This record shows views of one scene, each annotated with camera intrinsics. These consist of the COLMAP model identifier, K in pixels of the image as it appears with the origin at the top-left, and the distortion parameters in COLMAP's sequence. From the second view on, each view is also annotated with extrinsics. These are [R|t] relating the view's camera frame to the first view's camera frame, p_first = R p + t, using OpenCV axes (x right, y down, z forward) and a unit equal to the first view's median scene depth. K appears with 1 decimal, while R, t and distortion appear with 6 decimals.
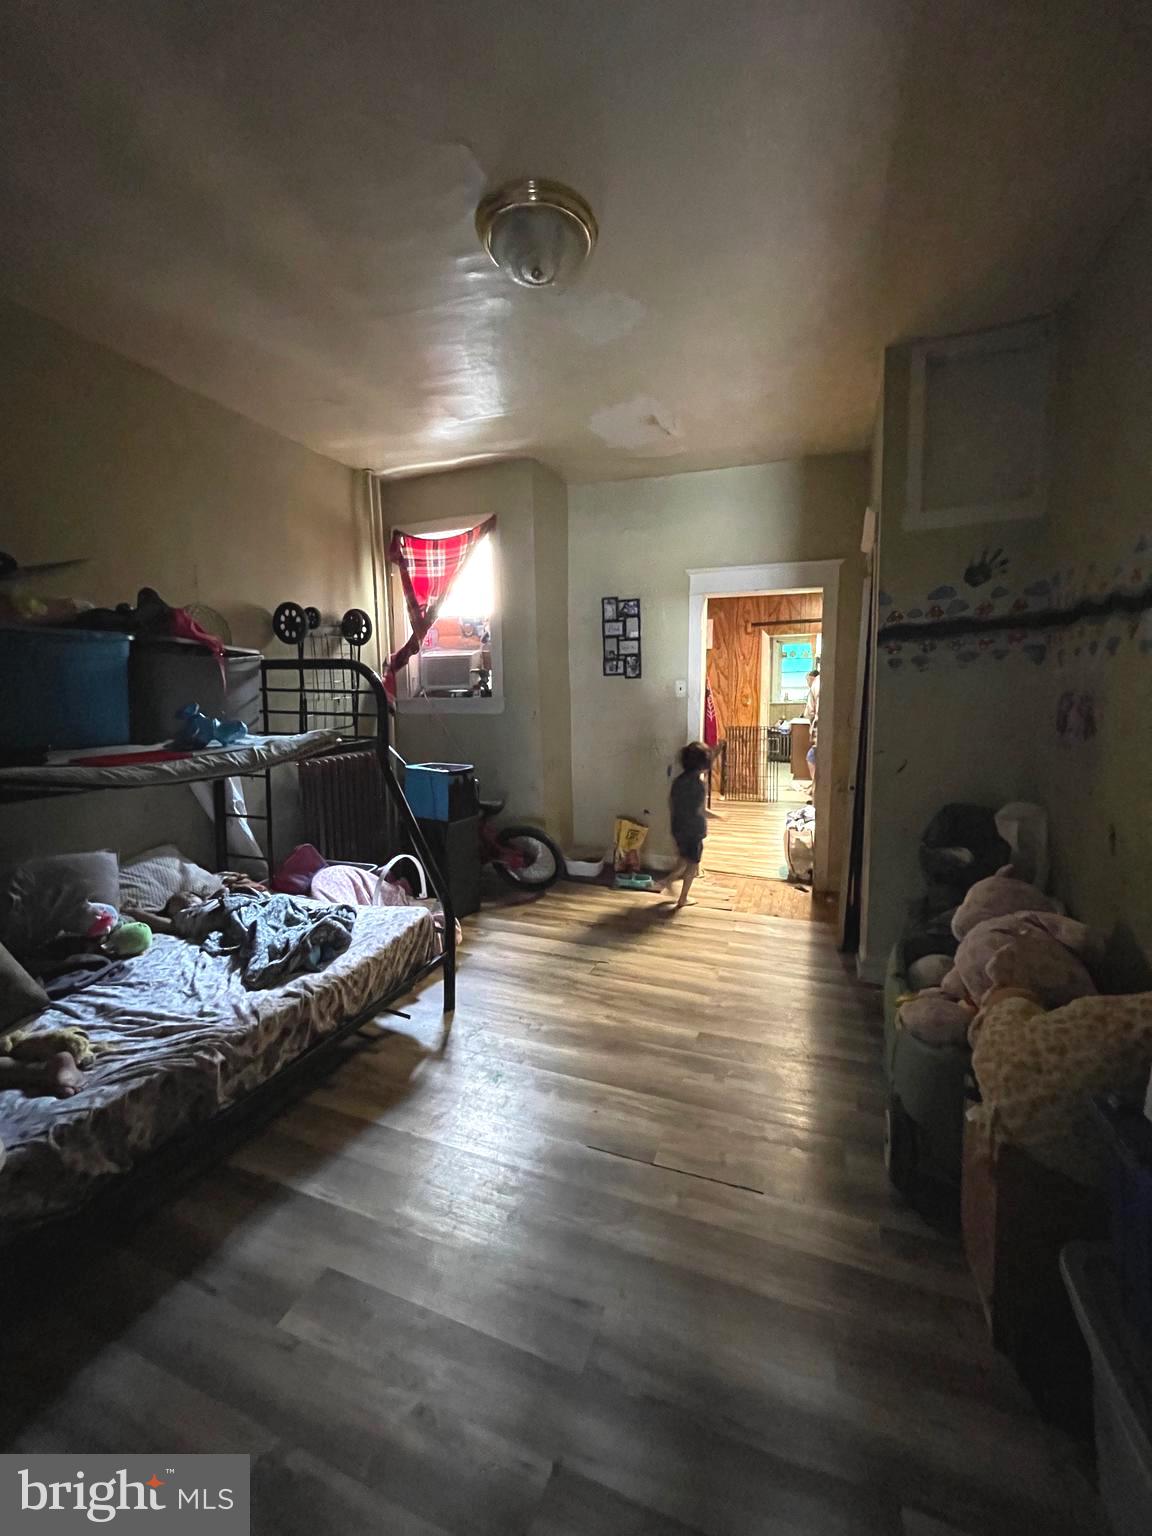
lens RADIAL K [[617.8, 0, 572.6], [0, 617.8, 754.5], [0, 0, 1]] dist [-0.001177, -0.000486]
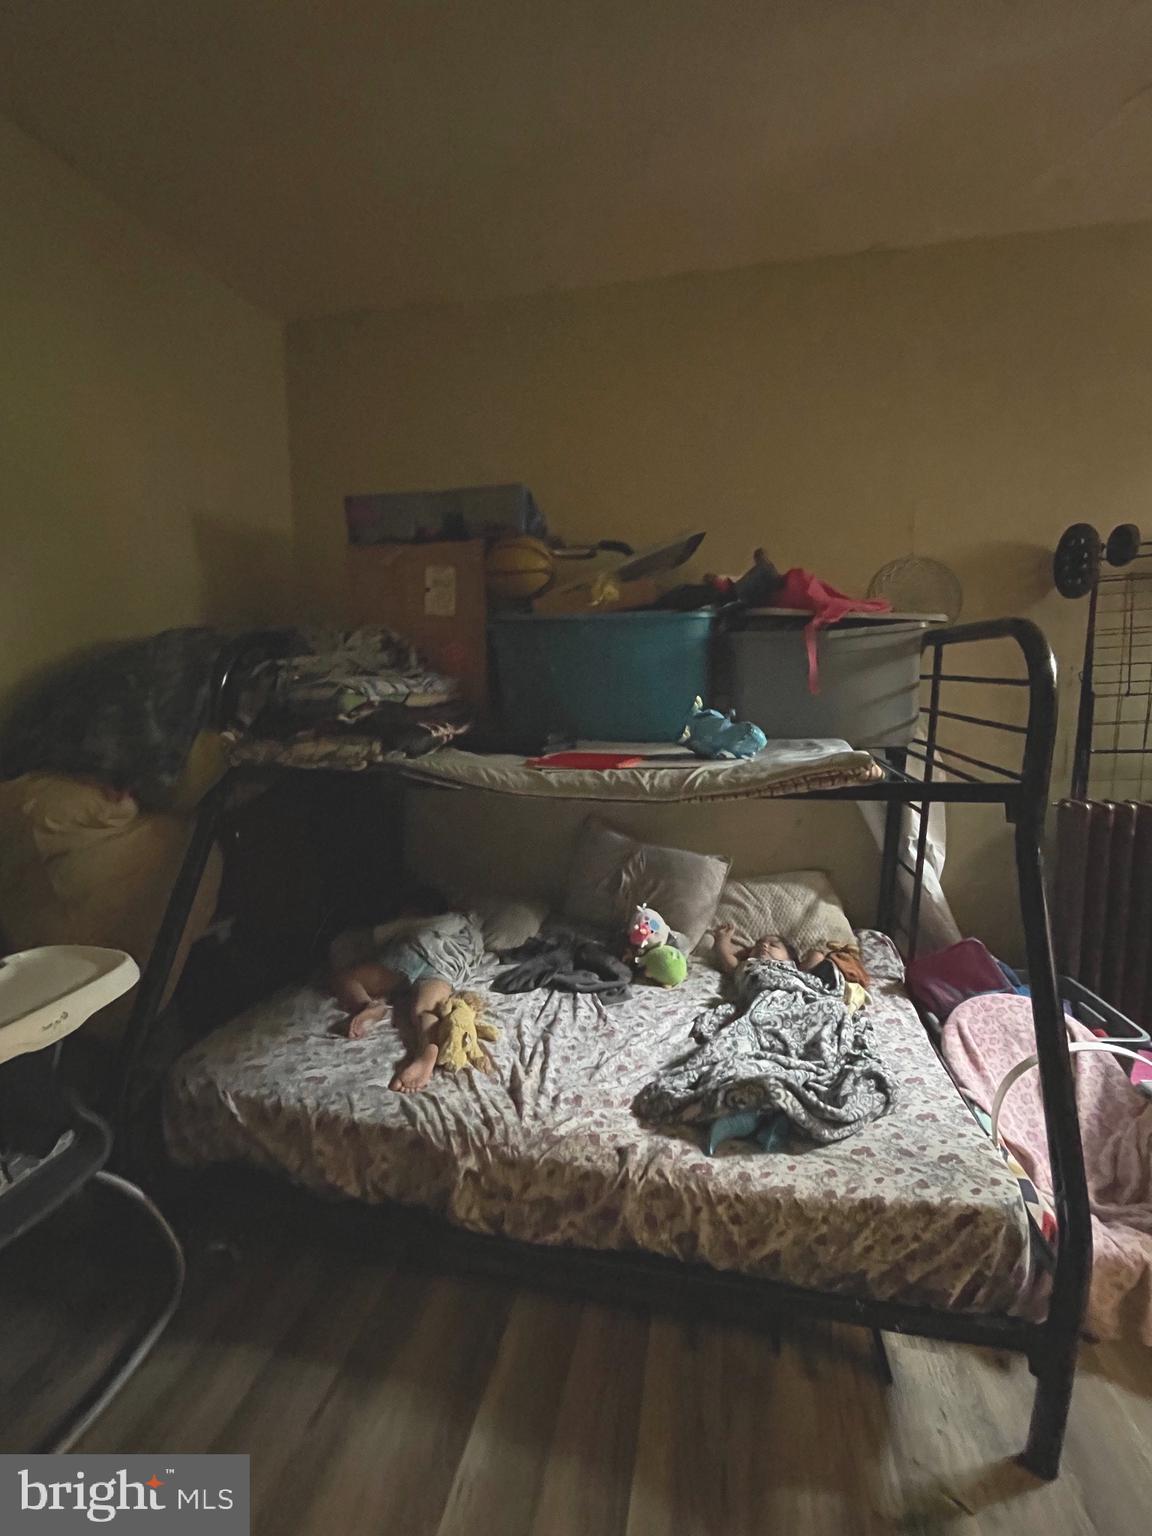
lens RADIAL K [[664.1, 0, 576.2], [0, 664.1, 751.4], [0, 0, 1]] dist [-0.000748, -0.000093]
pose [[0.165460, 0.116171, -0.979350, 0.154119], [-0.096644, 0.990168, 0.101127, -0.086713], [0.981470, 0.077916, 0.175061, 0.730421]]
